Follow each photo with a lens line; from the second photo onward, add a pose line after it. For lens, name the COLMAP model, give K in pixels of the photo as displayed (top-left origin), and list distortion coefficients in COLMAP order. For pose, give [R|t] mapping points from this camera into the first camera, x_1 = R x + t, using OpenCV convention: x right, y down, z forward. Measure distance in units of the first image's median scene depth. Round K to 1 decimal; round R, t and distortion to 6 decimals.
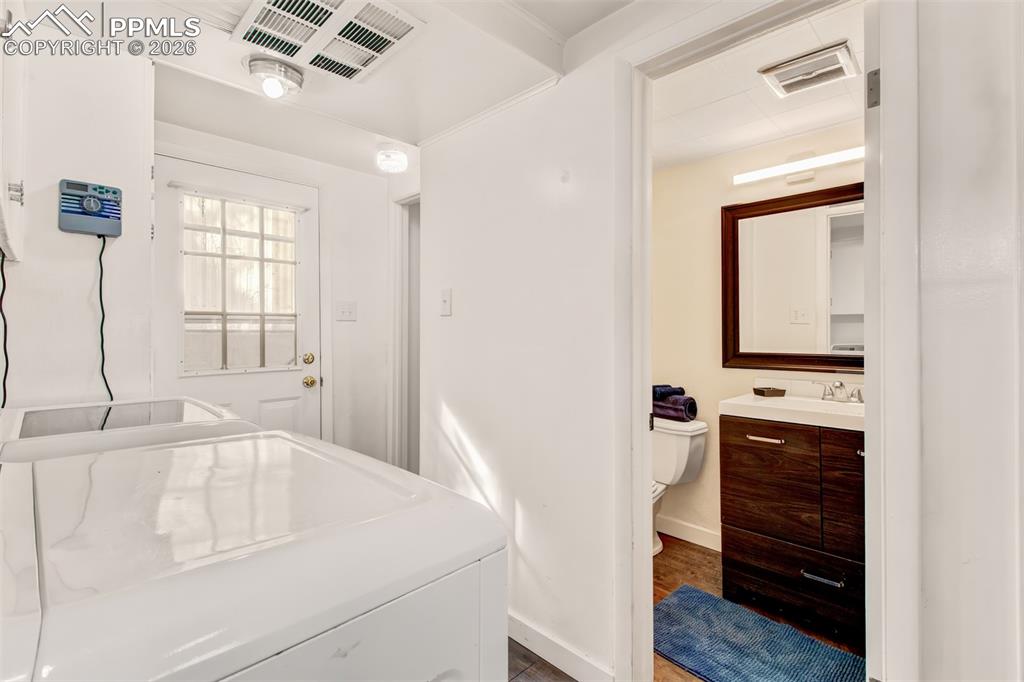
lens RADIAL K [[467.0, 0, 515.0], [0, 467.0, 333.3], [0, 0, 1]] dist [-0.000729, -0.000276]
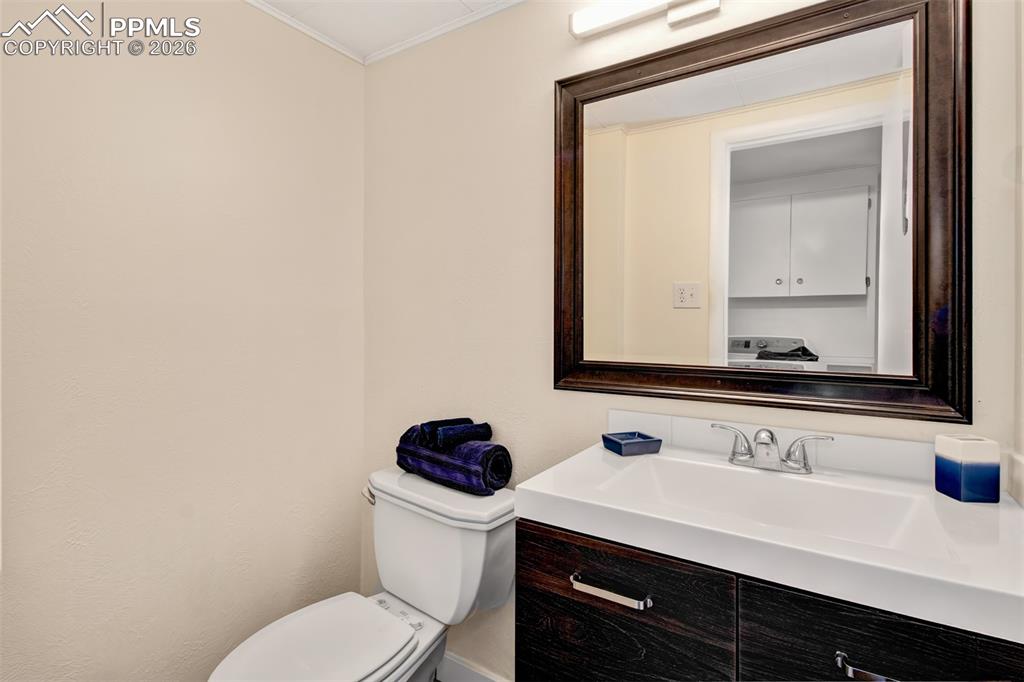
lens RADIAL K [[478.7, 0, 516.7], [0, 478.7, 333.7], [0, 0, 1]] dist [-0.002827, -0.001977]
pose [[0.977176, 0.003197, 0.212405, 0.297316], [-0.007502, 0.999782, 0.019463, 0.001010], [-0.212297, -0.020612, 0.976988, 0.499475]]
